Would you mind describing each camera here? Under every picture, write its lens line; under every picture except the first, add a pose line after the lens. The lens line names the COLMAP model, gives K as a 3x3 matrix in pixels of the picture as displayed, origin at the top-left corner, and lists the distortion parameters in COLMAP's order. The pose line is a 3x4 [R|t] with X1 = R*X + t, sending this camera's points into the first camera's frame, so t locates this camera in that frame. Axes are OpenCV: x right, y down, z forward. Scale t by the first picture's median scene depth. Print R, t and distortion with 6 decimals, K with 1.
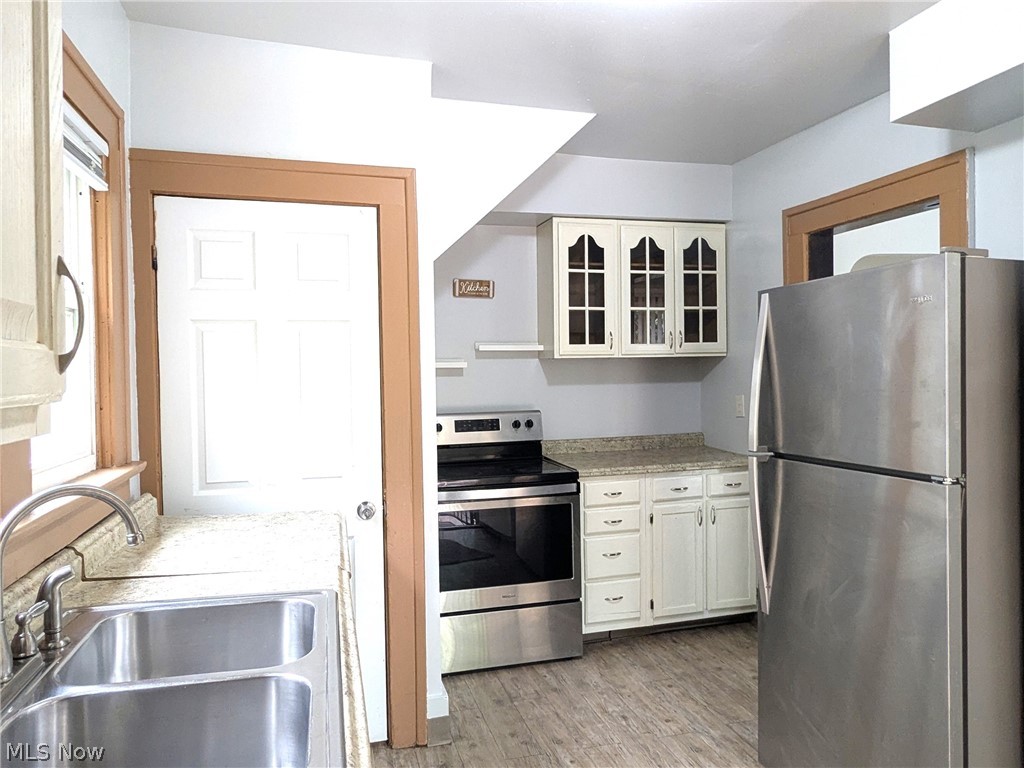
lens RADIAL K [[703.0, 0, 505.0], [0, 703.0, 381.6], [0, 0, 1]] dist [0.001009, -0.002624]
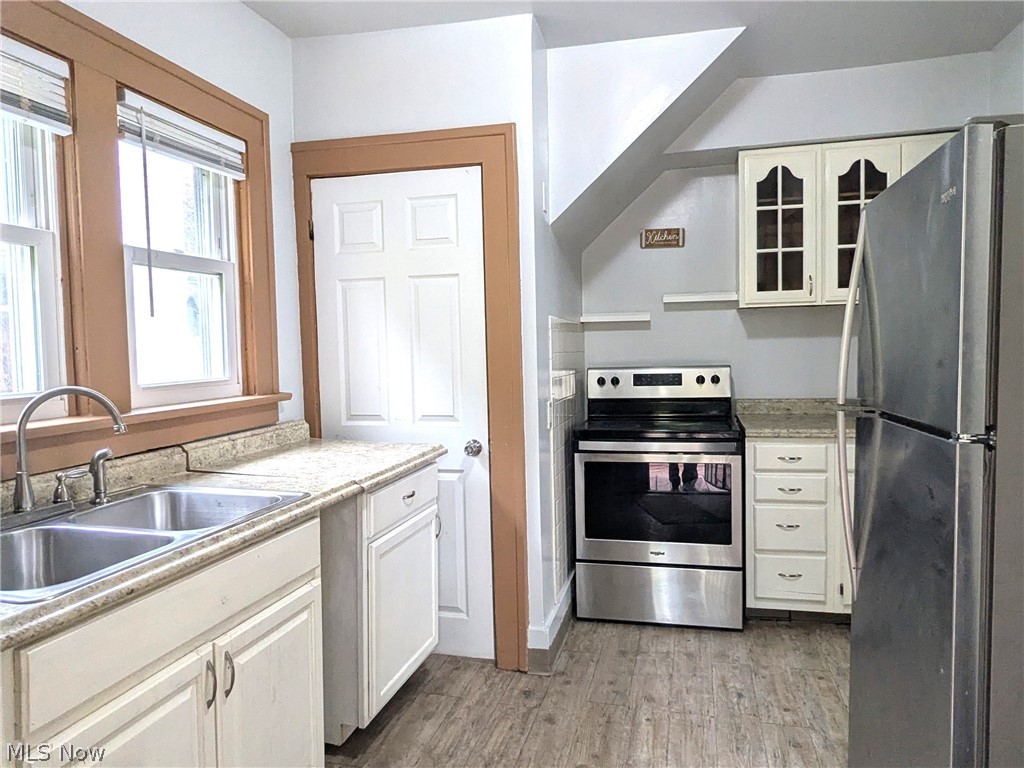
lens RADIAL K [[703.0, 0, 503.7], [0, 703.0, 382.0], [0, 0, 1]] dist [0.001009, -0.002624]
pose [[0.871897, 0.021103, -0.489234, 0.259852], [0.001467, 0.998954, 0.045705, 0.021754], [0.489687, -0.040568, 0.870954, 0.053109]]
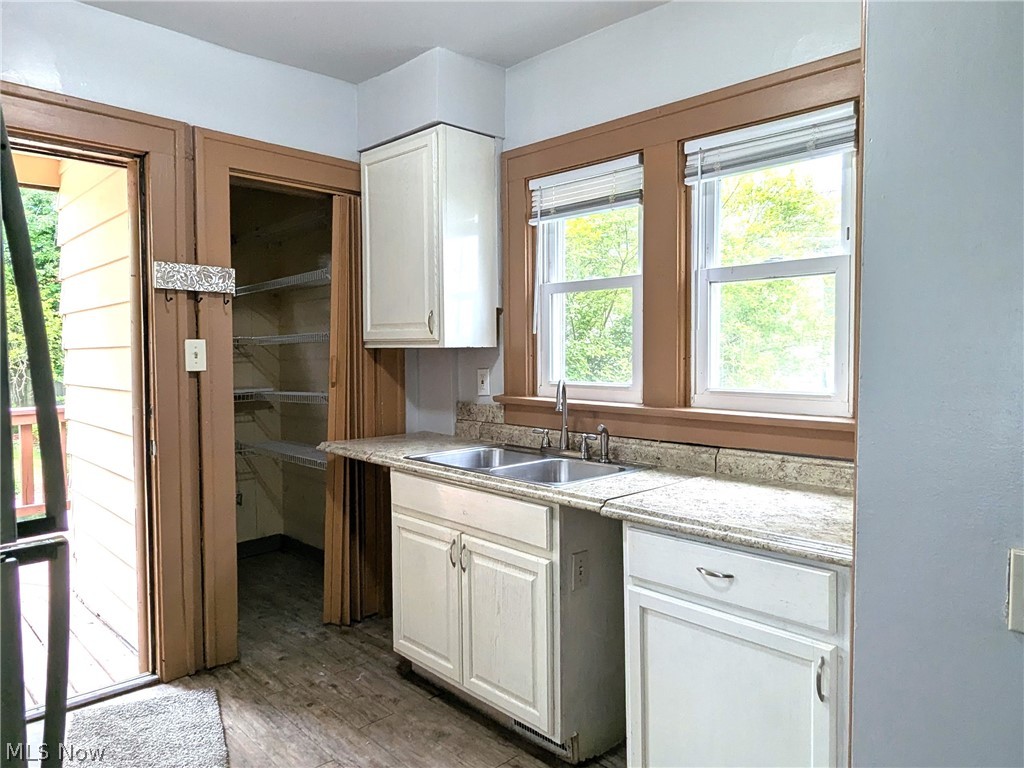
lens RADIAL K [[703.0, 0, 510.7], [0, 703.0, 385.1], [0, 0, 1]] dist [0.001009, -0.002624]
pose [[-0.872449, 0.023460, -0.488142, 0.206067], [-0.006754, 0.998173, 0.060044, 0.008916], [0.488659, 0.055682, -0.870696, 0.866932]]
